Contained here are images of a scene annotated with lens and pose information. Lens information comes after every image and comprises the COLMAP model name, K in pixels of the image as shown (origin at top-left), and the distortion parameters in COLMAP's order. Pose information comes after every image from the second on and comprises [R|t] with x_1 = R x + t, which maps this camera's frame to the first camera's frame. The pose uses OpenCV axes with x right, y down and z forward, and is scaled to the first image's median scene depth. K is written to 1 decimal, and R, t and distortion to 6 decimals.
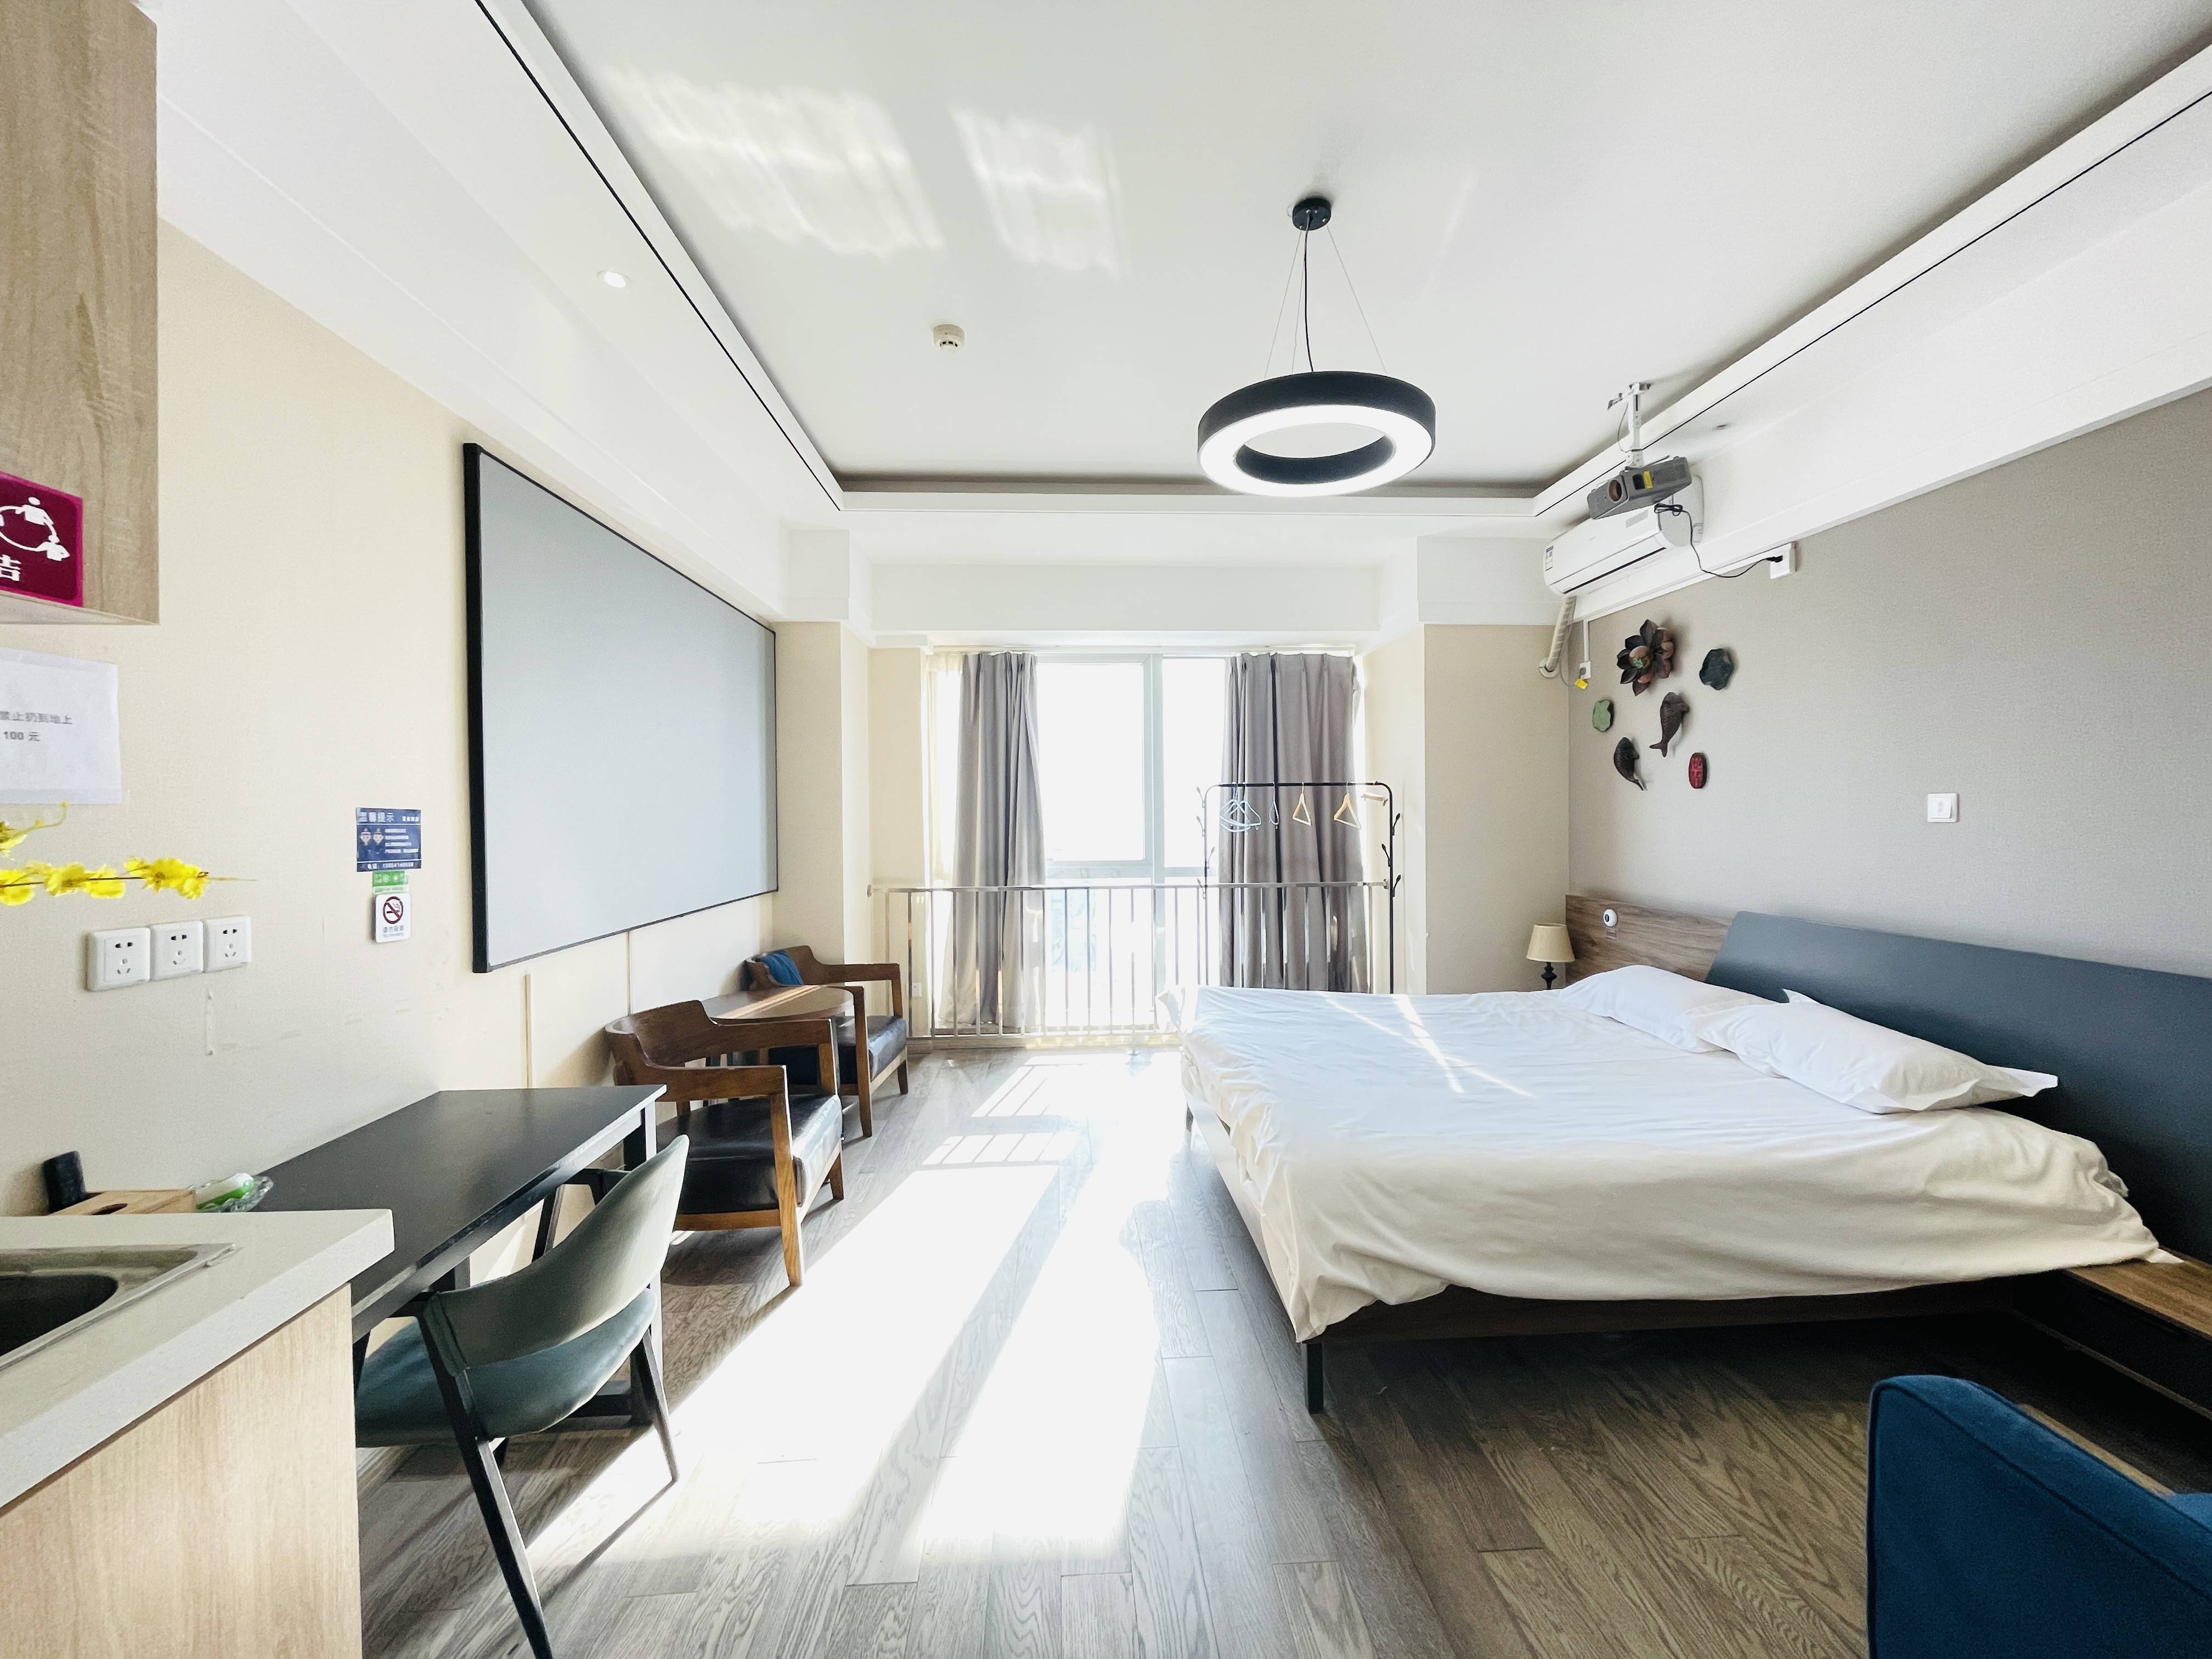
lens RADIAL K [[893.9, 0, 1107.0], [0, 893.9, 827.7], [0, 0, 1]] dist [-0.000479, -0.001944]
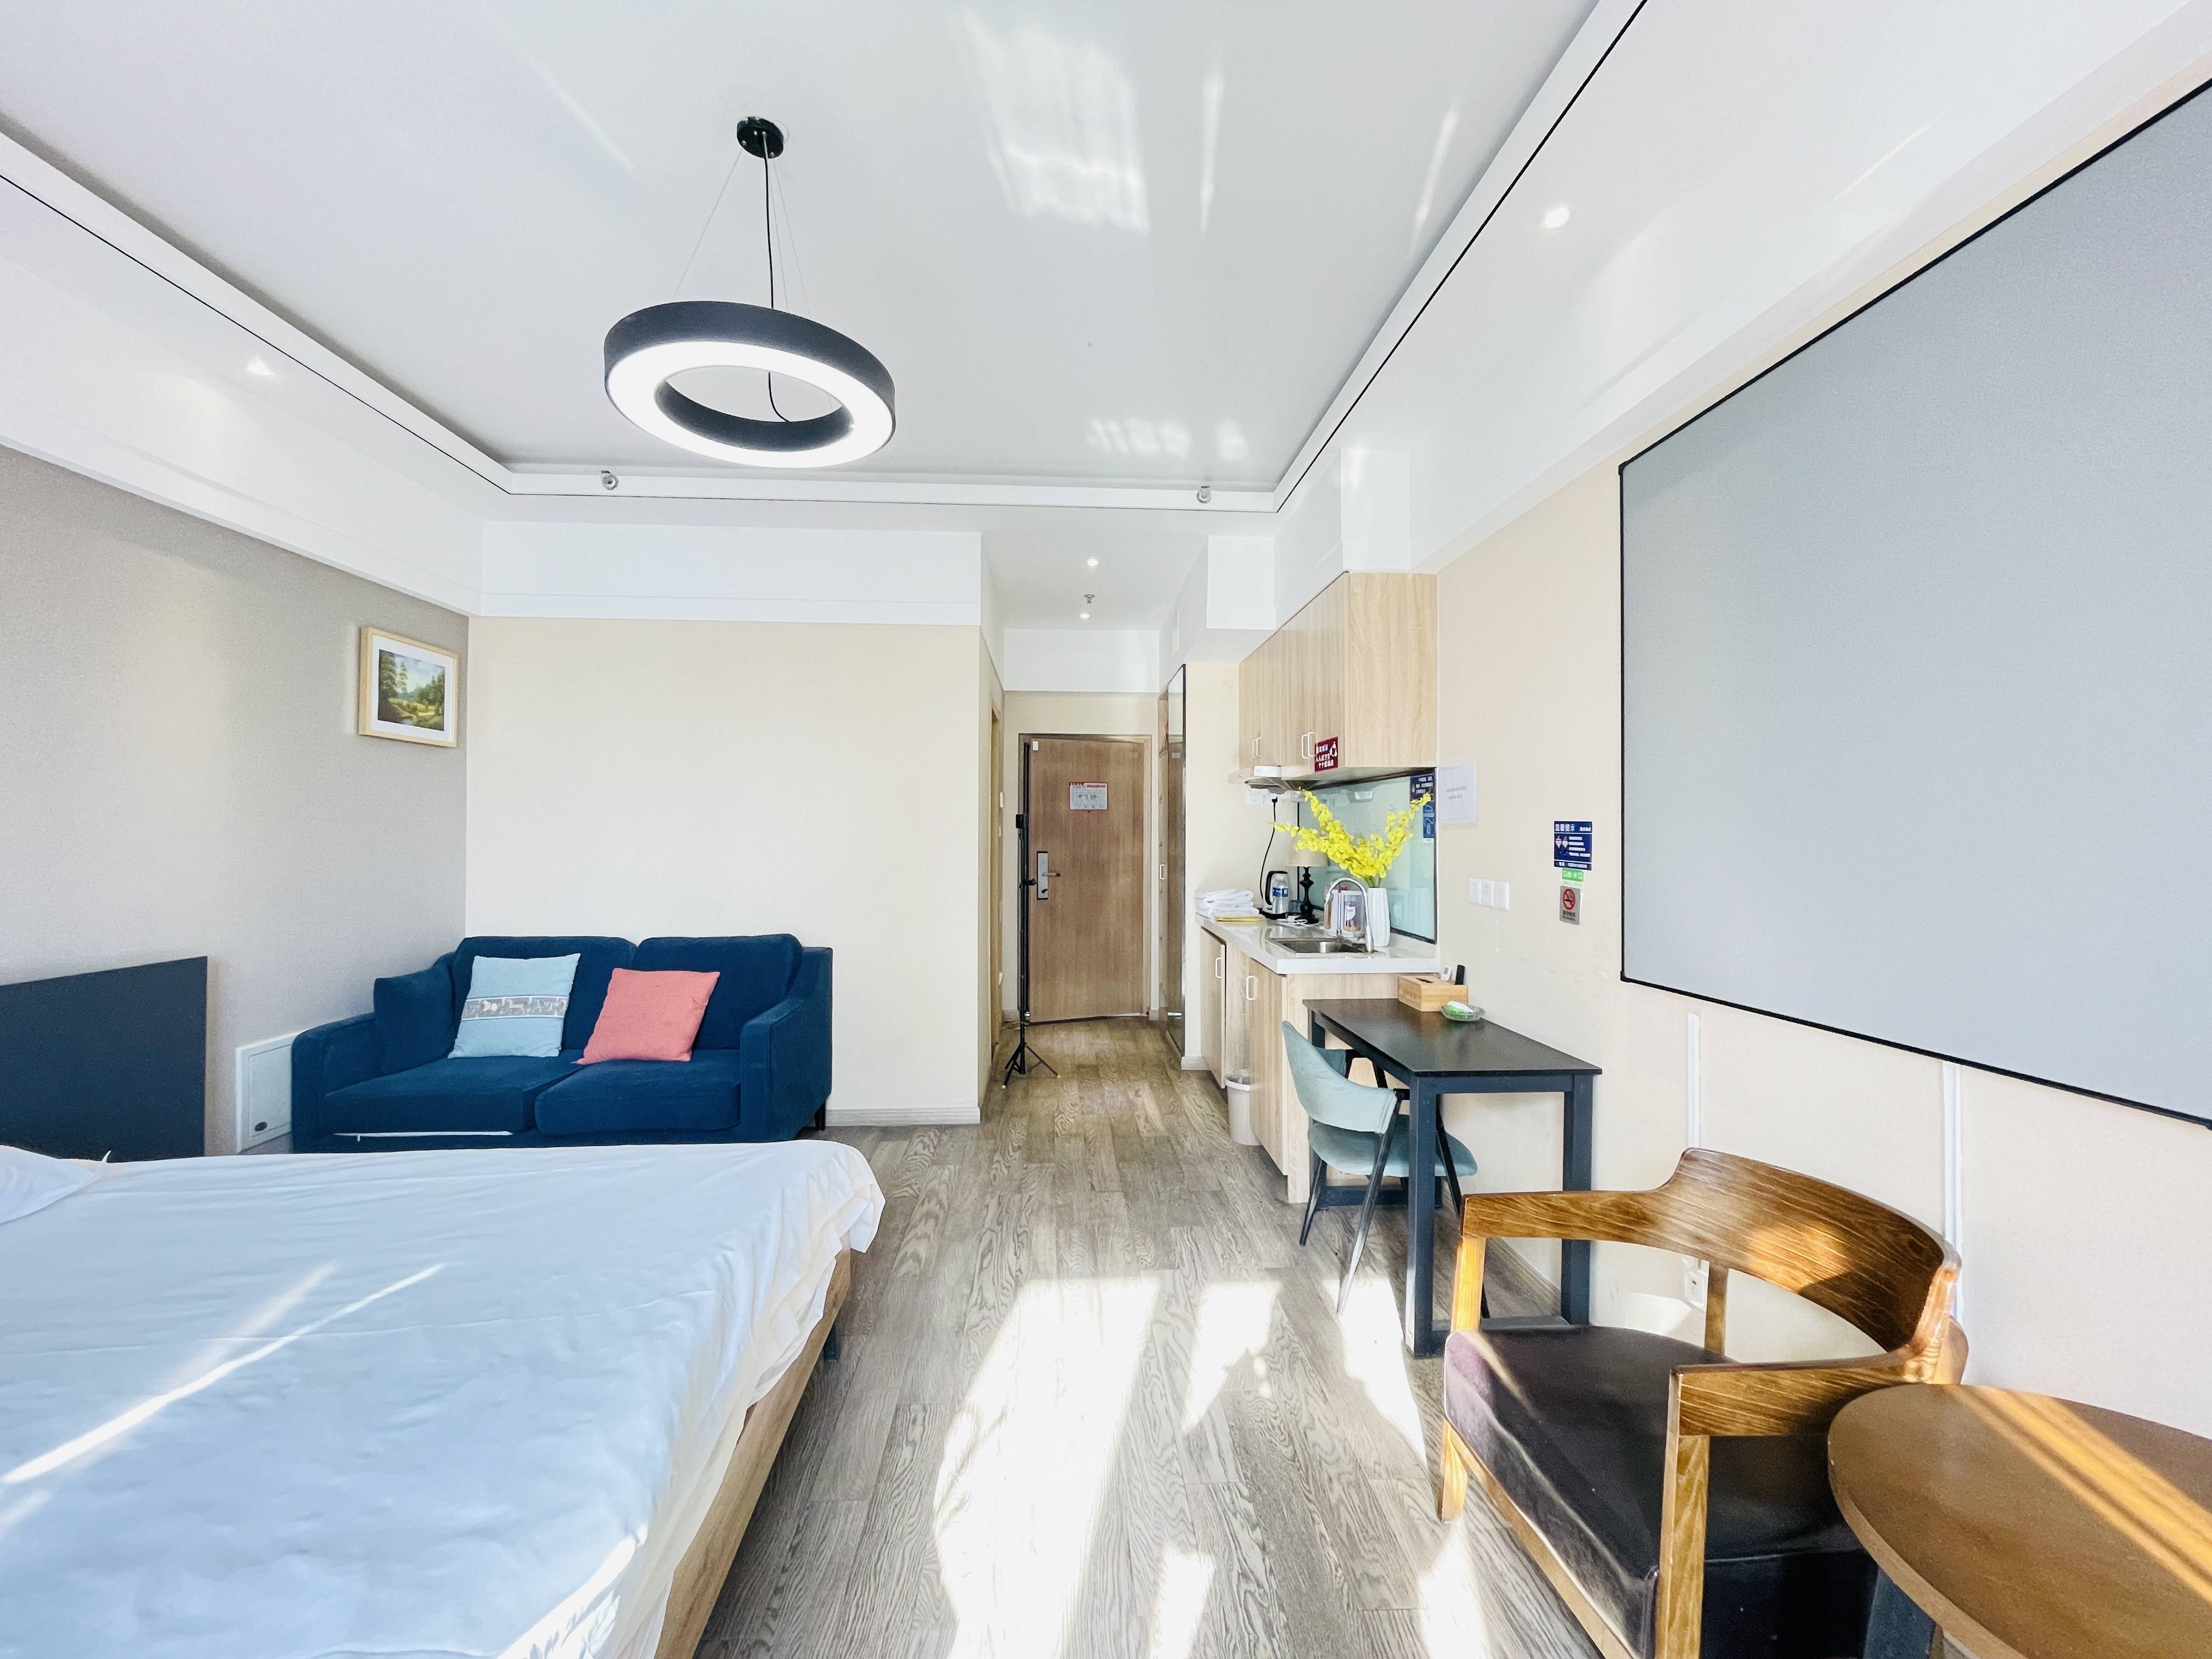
lens RADIAL K [[893.9, 0, 1107.0], [0, 893.9, 827.7], [0, 0, 1]] dist [-0.000479, -0.001944]
pose [[-0.999946, 0.004419, -0.009402, -0.114740], [0.004354, 0.999967, 0.006879, -0.024182], [0.009433, 0.006837, -0.999932, 2.323115]]
